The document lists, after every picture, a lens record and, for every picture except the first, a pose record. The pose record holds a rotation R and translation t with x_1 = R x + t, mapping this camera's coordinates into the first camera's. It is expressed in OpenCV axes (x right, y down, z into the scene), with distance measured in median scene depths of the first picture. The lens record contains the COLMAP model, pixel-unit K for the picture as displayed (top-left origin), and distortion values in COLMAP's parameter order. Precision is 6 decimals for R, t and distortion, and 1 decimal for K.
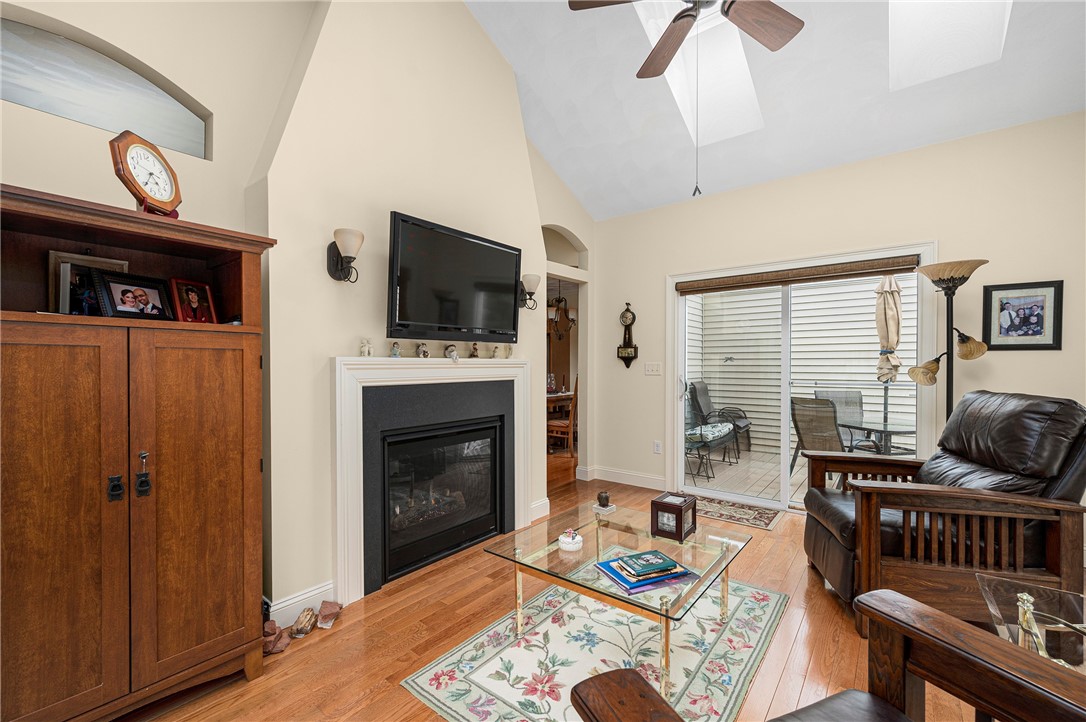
lens RADIAL K [[445.5, 0, 551.1], [0, 445.5, 363.6], [0, 0, 1]] dist [-0.004169, 0.000965]
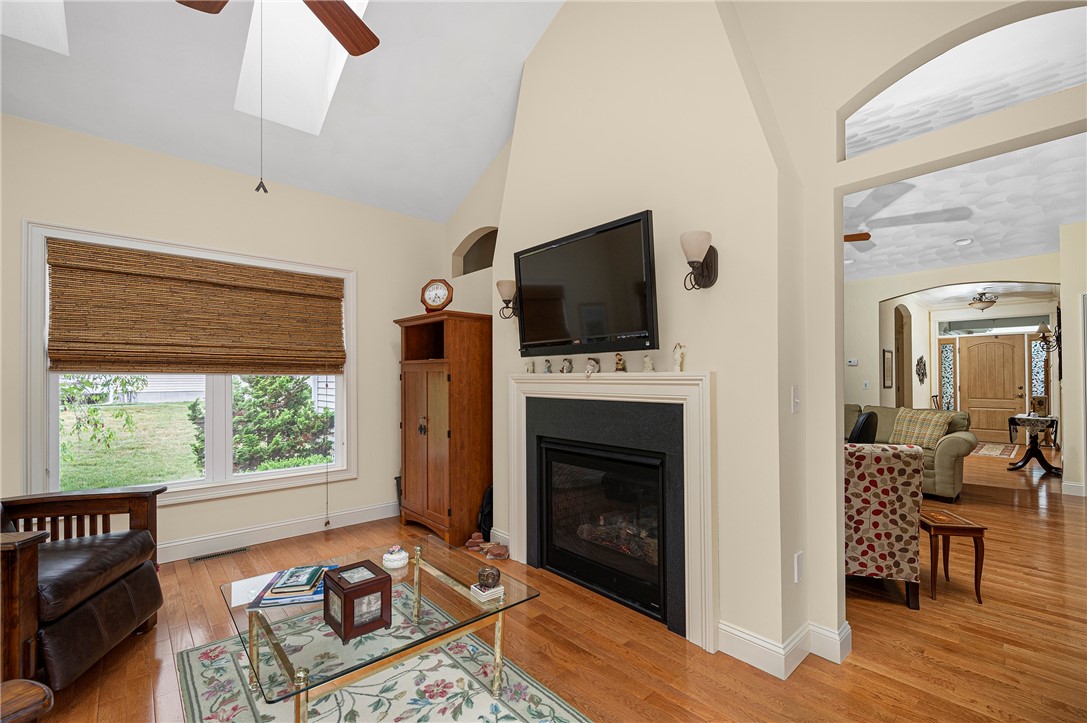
lens RADIAL K [[461.4, 0, 554.6], [0, 461.4, 371.3], [0, 0, 1]] dist [-0.002561, -0.000230]
pose [[-0.167345, -0.012191, -0.985823, 0.782466], [-0.001636, 0.999926, -0.012087, -0.004353], [0.985897, -0.000410, -0.167352, 1.184979]]
